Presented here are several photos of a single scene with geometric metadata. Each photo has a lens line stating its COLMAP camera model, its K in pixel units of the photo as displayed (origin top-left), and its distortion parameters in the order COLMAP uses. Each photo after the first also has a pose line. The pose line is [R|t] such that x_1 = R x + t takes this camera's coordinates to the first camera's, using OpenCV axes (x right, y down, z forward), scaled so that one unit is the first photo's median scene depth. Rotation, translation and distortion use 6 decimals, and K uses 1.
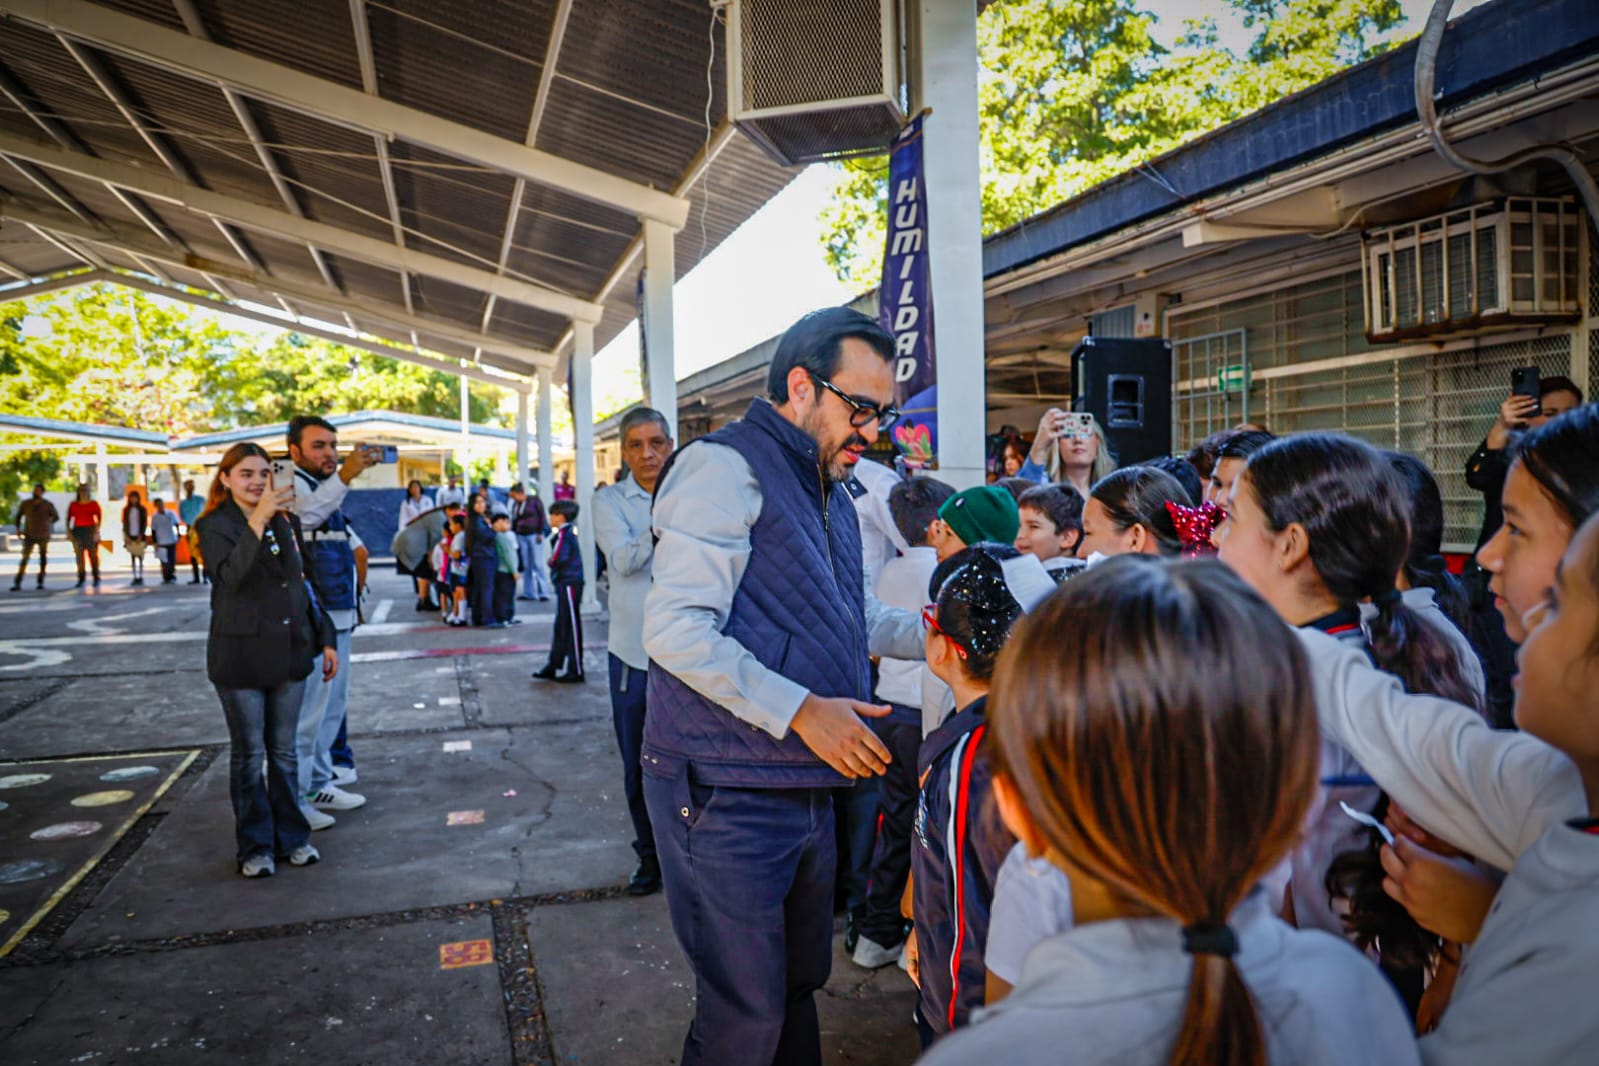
lens RADIAL K [[1097.3, 0, 799.5], [0, 1097.3, 533.0], [0, 0, 1]] dist [-0.091427, 0.070147]
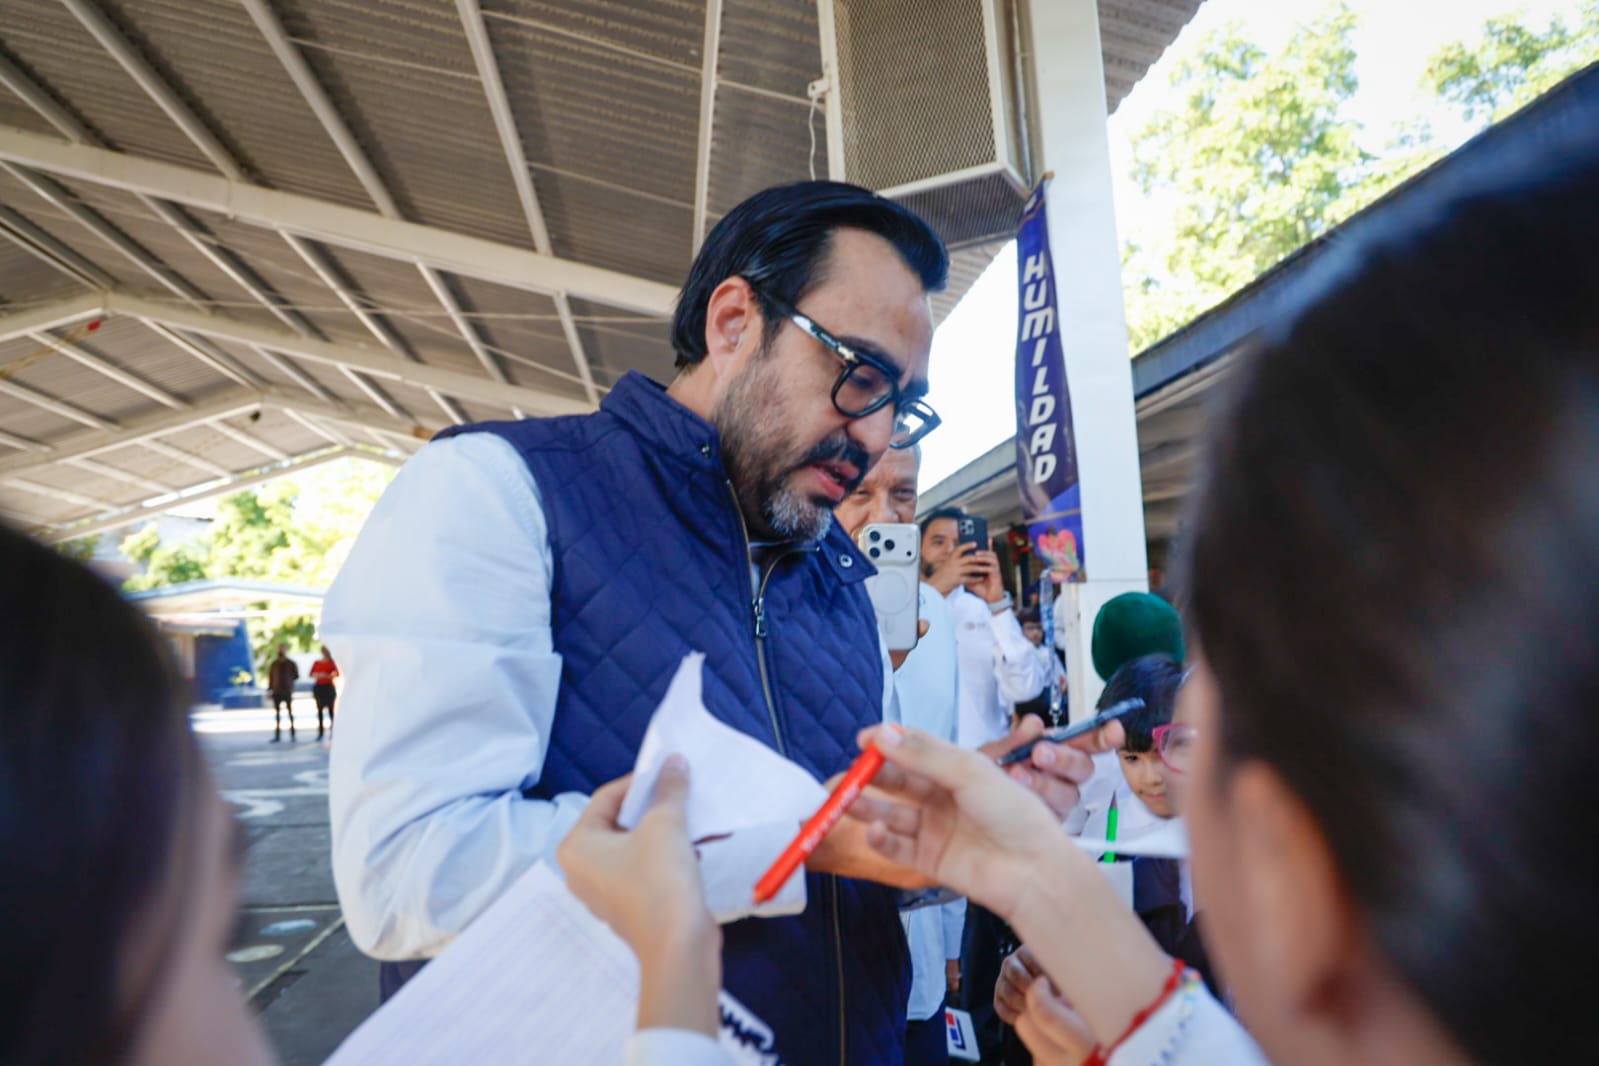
lens RADIAL K [[1097.3, 0, 799.5], [0, 1097.3, 533.0], [0, 0, 1]] dist [-0.091427, 0.070147]
pose [[0.979328, -0.046406, -0.196882, 0.015125], [0.019089, 0.990186, -0.138443, 0.003216], [0.201374, 0.131822, 0.970604, 0.027052]]
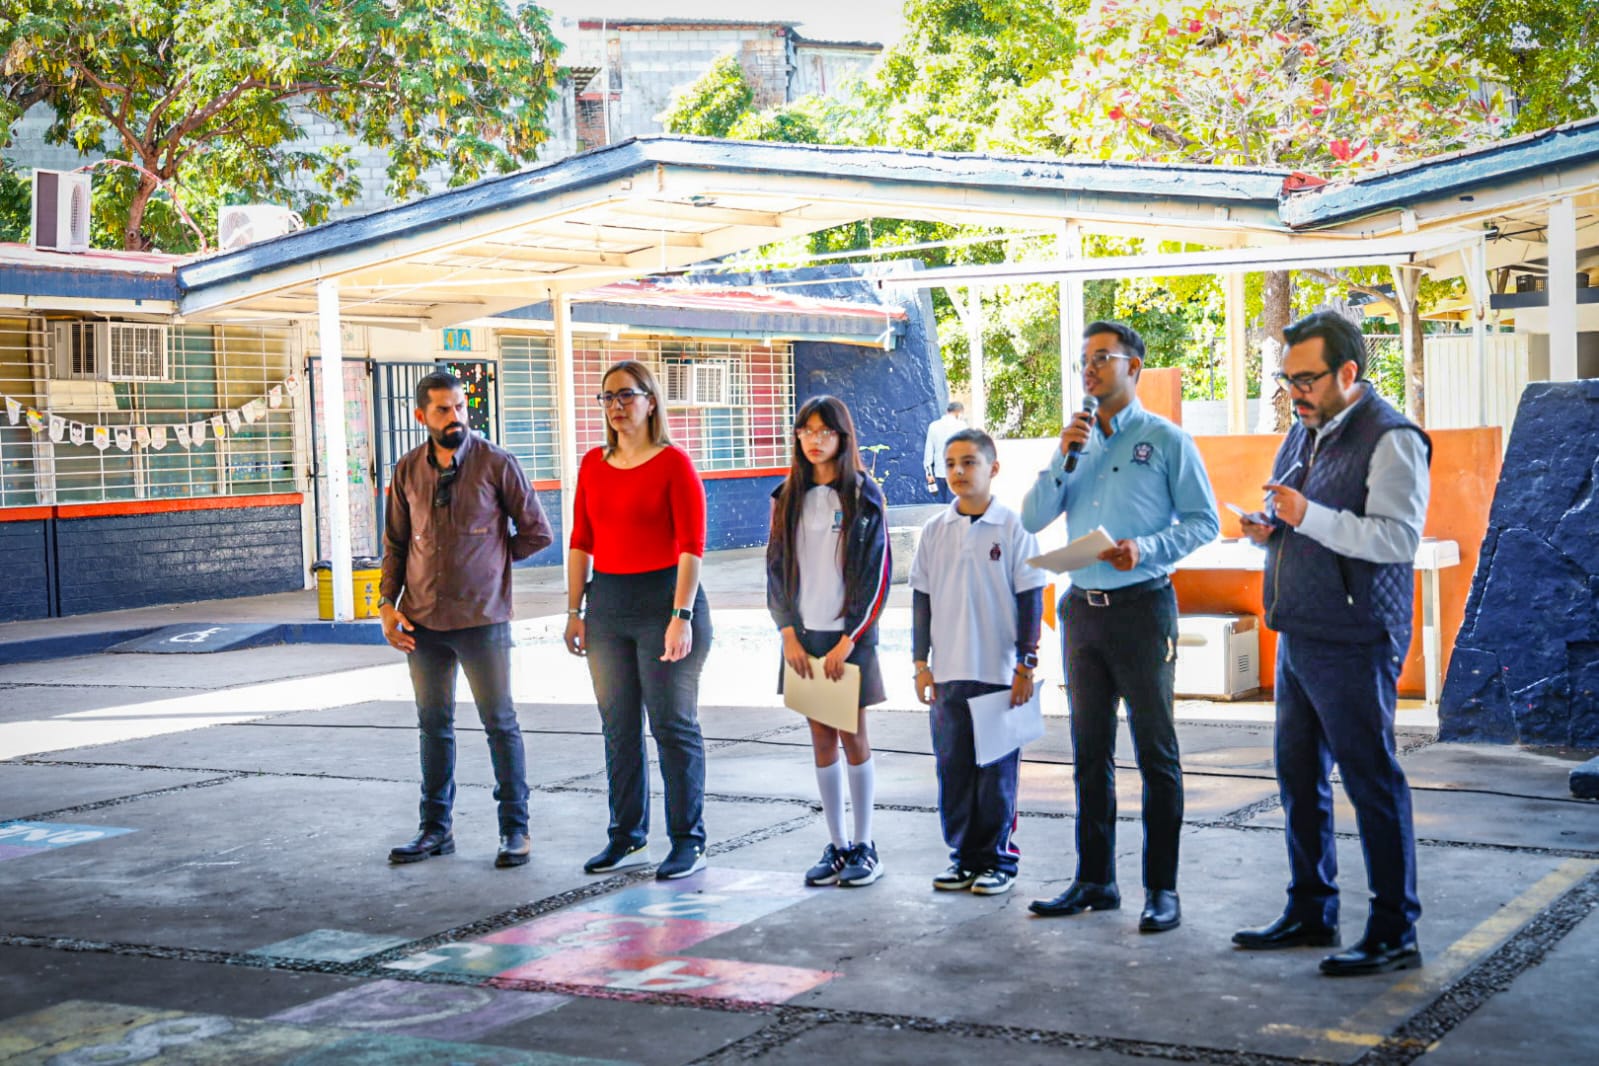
lens RADIAL K [[2482.0, 0, 799.5], [0, 2482.0, 533.0], [0, 0, 1]] dist [0.212729, -0.023791]
pose [[0.673568, 0.020019, -0.738854, -0.297759], [-0.003500, 0.999708, 0.023896, -0.025434], [0.739117, -0.013510, 0.673441, 0.688877]]
